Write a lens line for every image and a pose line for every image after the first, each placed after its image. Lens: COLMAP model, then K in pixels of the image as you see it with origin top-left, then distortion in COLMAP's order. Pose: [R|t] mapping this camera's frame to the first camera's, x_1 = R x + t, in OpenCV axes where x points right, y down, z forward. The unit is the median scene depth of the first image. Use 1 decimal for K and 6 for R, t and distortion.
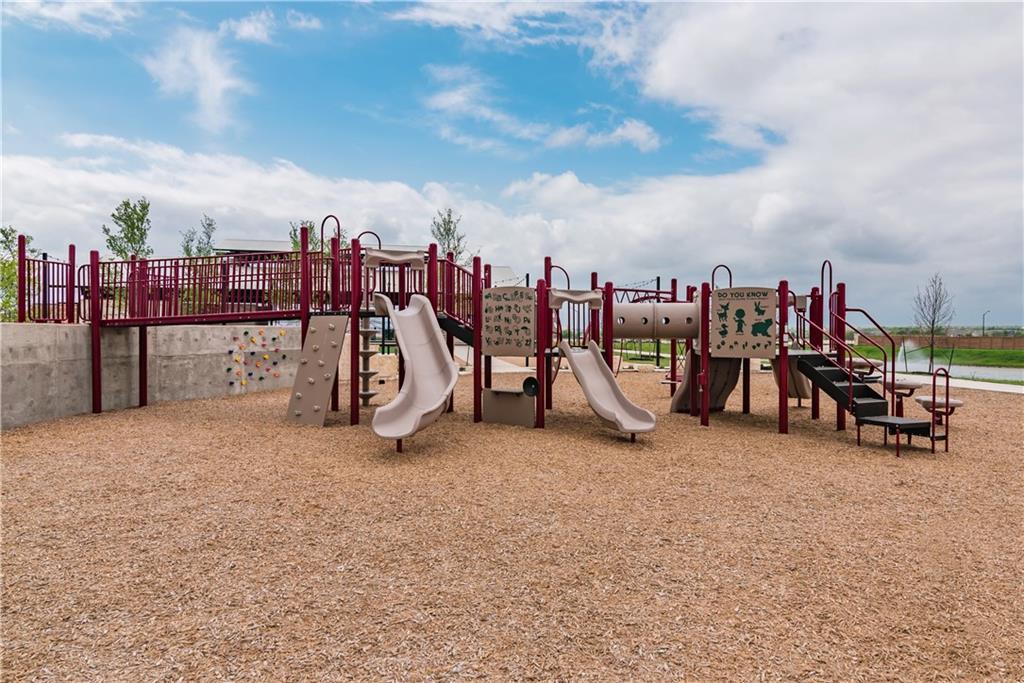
lens RADIAL K [[590.1, 0, 512.0], [0, 590.1, 341.5], [0, 0, 1]] dist [-0.000257, -0.000046]
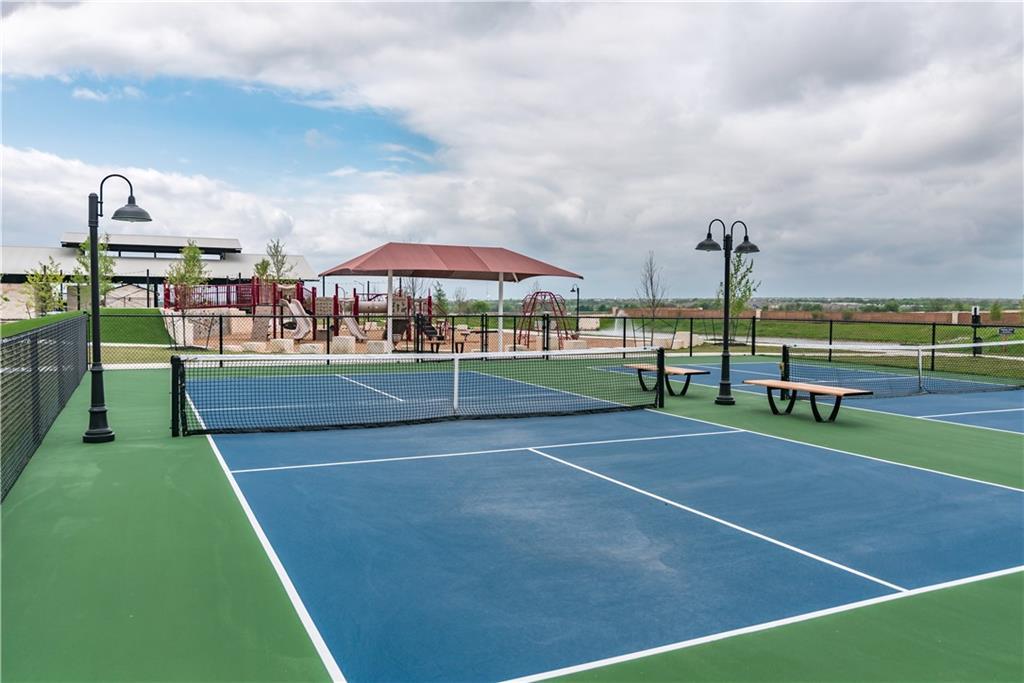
lens RADIAL K [[825.9, 0, 512.0], [0, 825.9, 341.5], [0, 0, 1]] dist [-0.000143, -0.000161]
pose [[0.965807, -0.018615, 0.258592, -0.174057], [0.012941, 0.999637, 0.023626, 0.048662], [-0.258938, -0.019471, 0.965698, -3.349460]]
